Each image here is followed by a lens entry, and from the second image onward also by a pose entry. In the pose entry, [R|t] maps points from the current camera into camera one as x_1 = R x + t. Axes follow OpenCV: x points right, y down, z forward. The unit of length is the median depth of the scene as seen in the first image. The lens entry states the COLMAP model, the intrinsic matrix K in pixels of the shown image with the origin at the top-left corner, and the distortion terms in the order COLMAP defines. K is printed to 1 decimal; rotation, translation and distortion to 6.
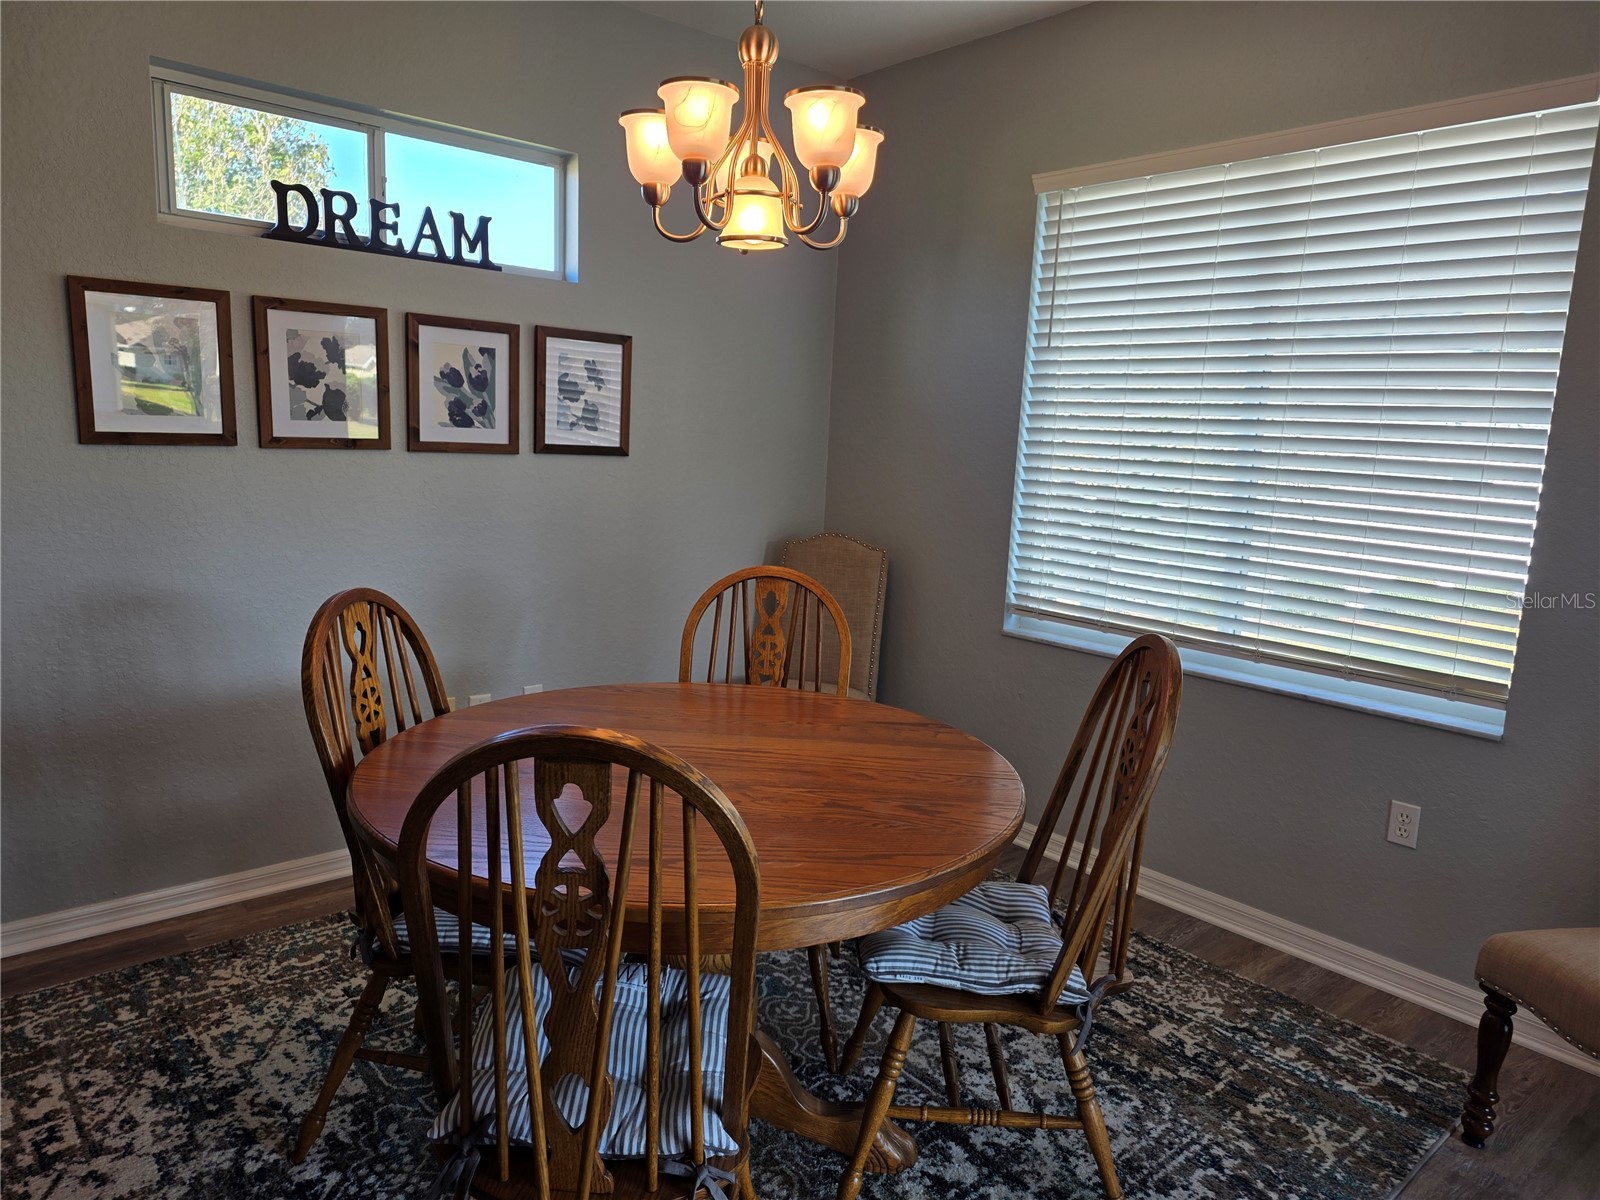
lens RADIAL K [[1070.3, 0, 800.0], [0, 1070.3, 600.0], [0, 0, 1]] dist [0.053548, -0.033387]
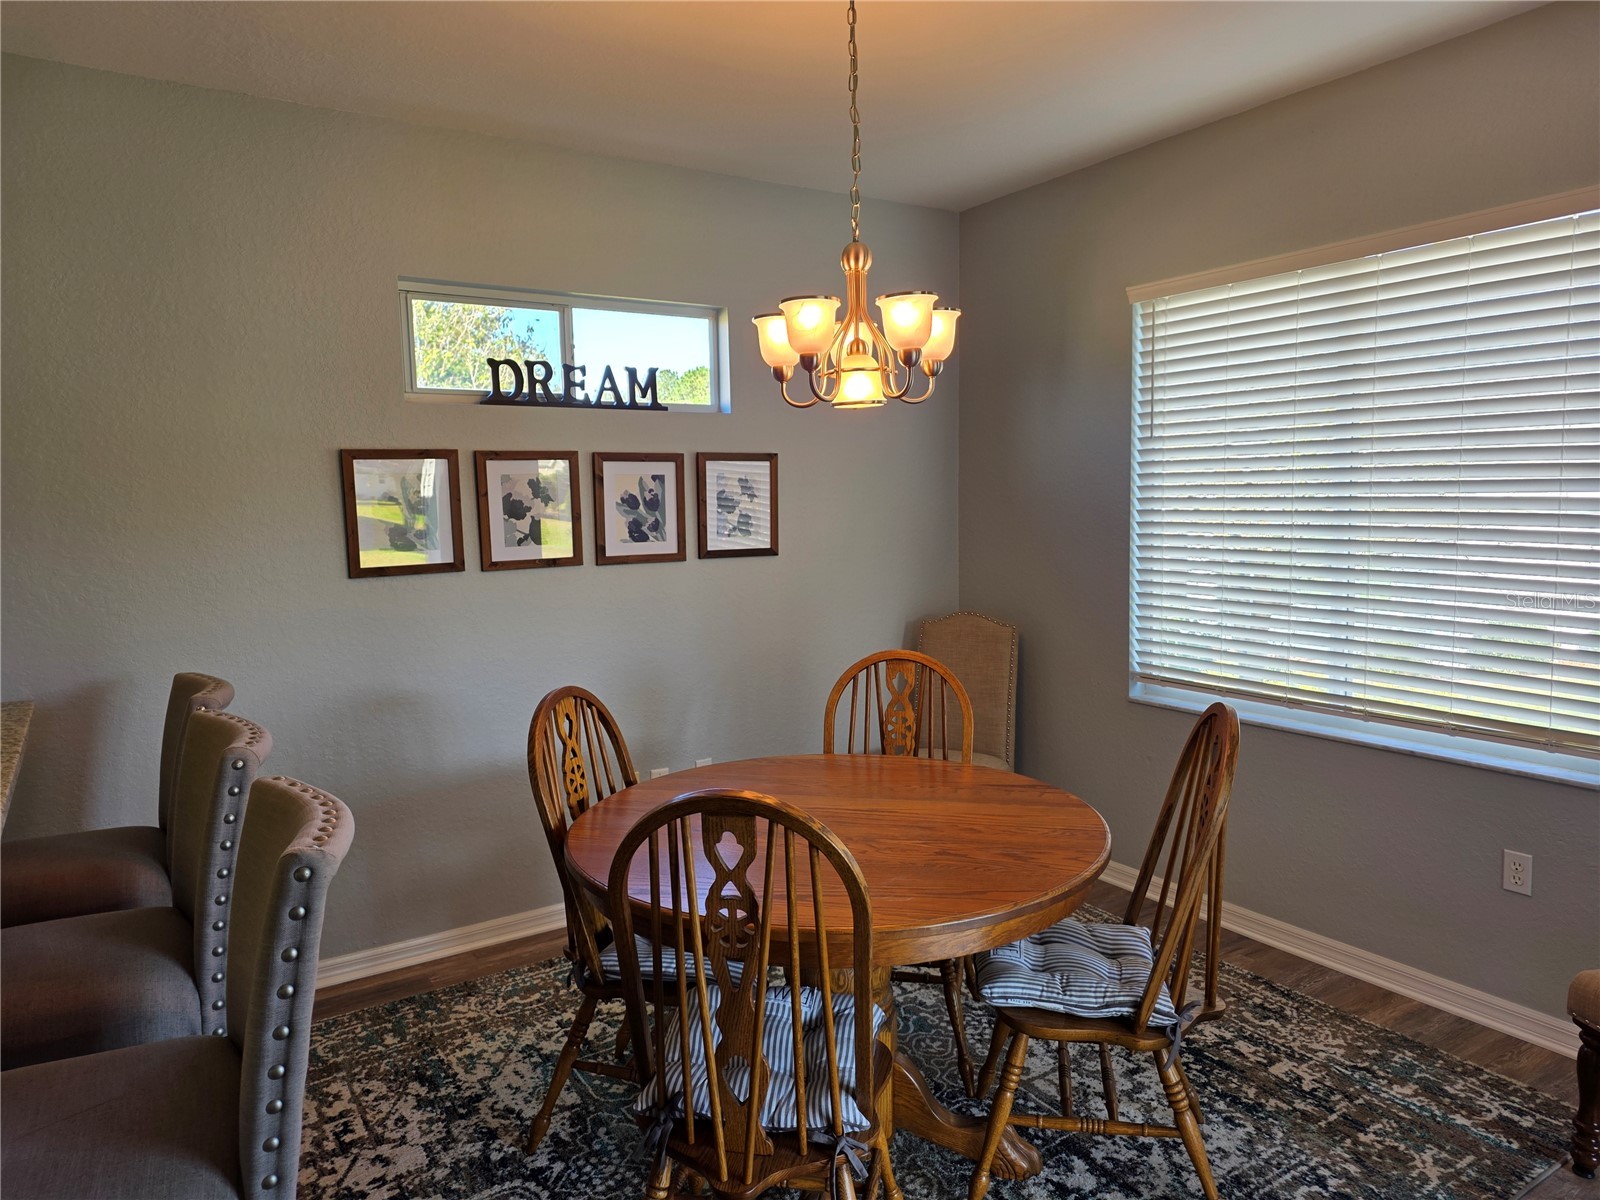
lens RADIAL K [[1053.1, 0, 813.2], [0, 1053.1, 599.4], [0, 0, 1]] dist [0.055283, -0.030578]
pose [[0.989278, -0.048316, -0.137822, 0.047283], [0.039114, 0.996869, -0.068718, -0.014342], [0.140710, 0.062590, 0.988070, -0.167553]]
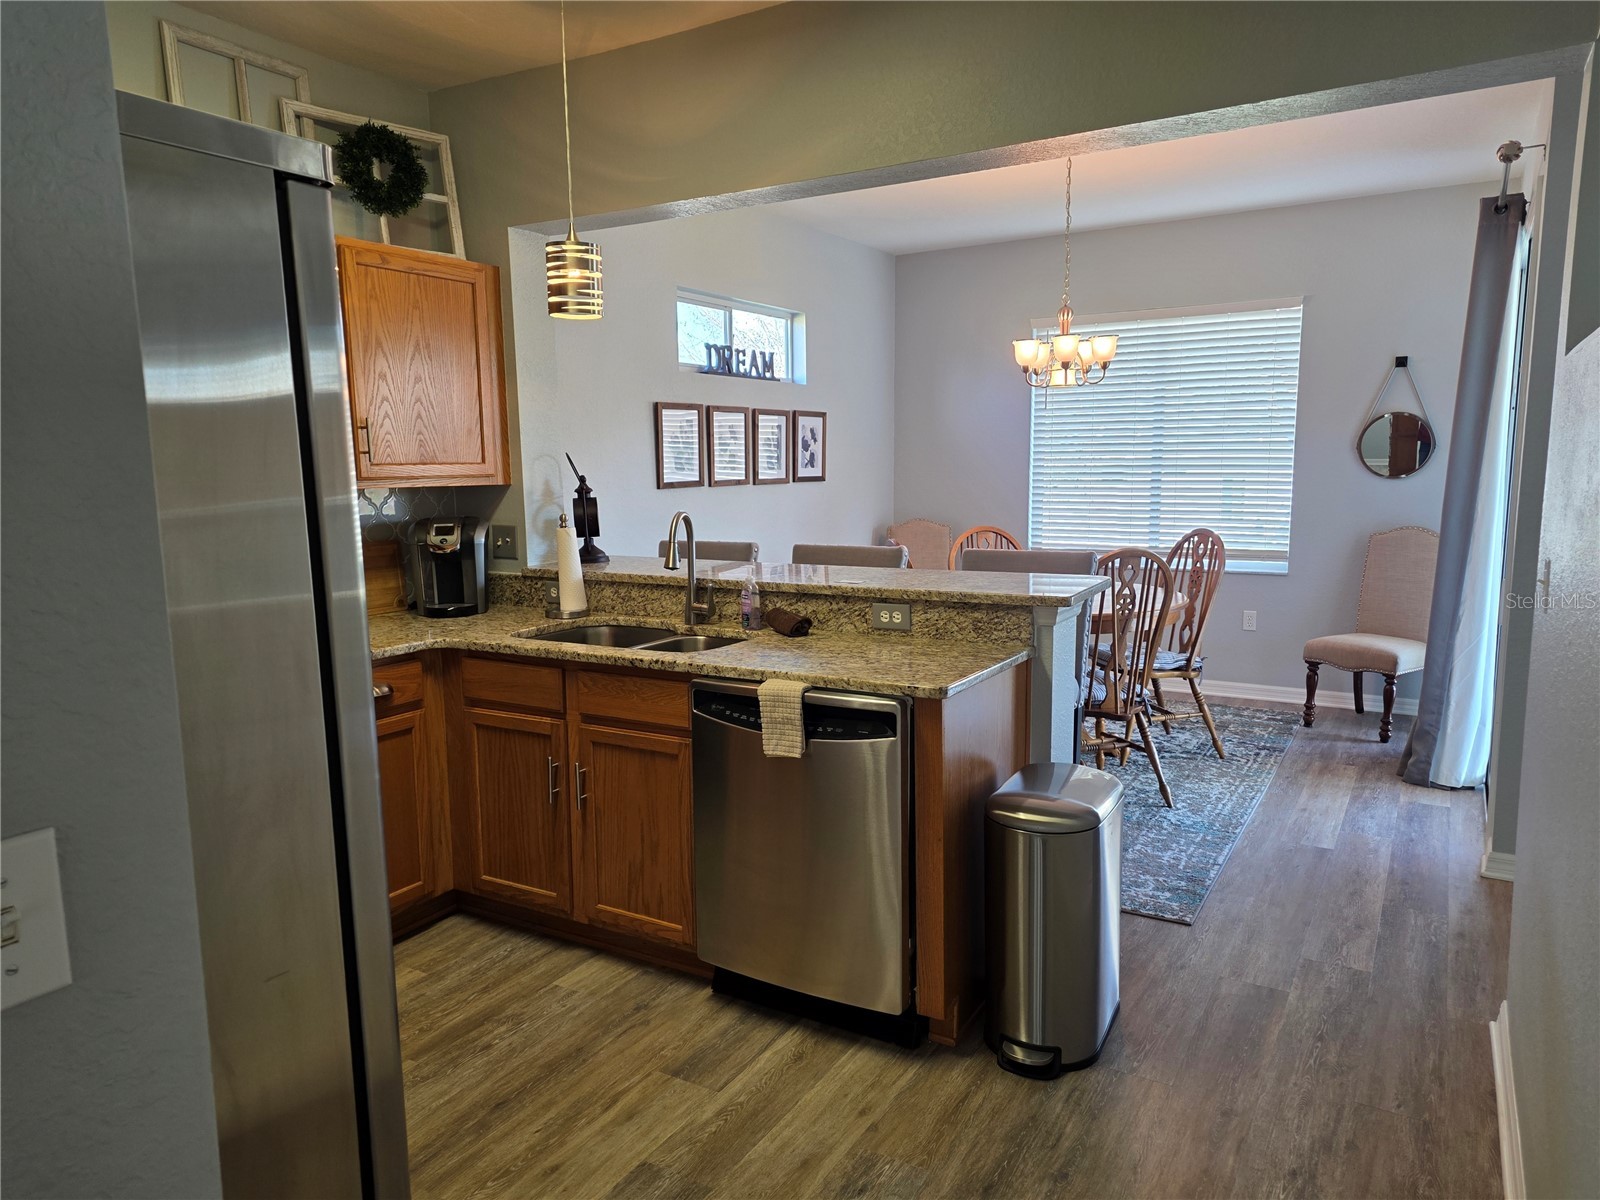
lens RADIAL K [[1084.4, 0, 804.3], [0, 1084.4, 609.2], [0, 0, 1]] dist [0.055567, -0.034721]
pose [[0.944877, -0.098682, 0.312202, -1.194445], [0.104555, 0.994517, -0.002082, 0.110532], [-0.310285, 0.034610, 0.950013, -1.006499]]
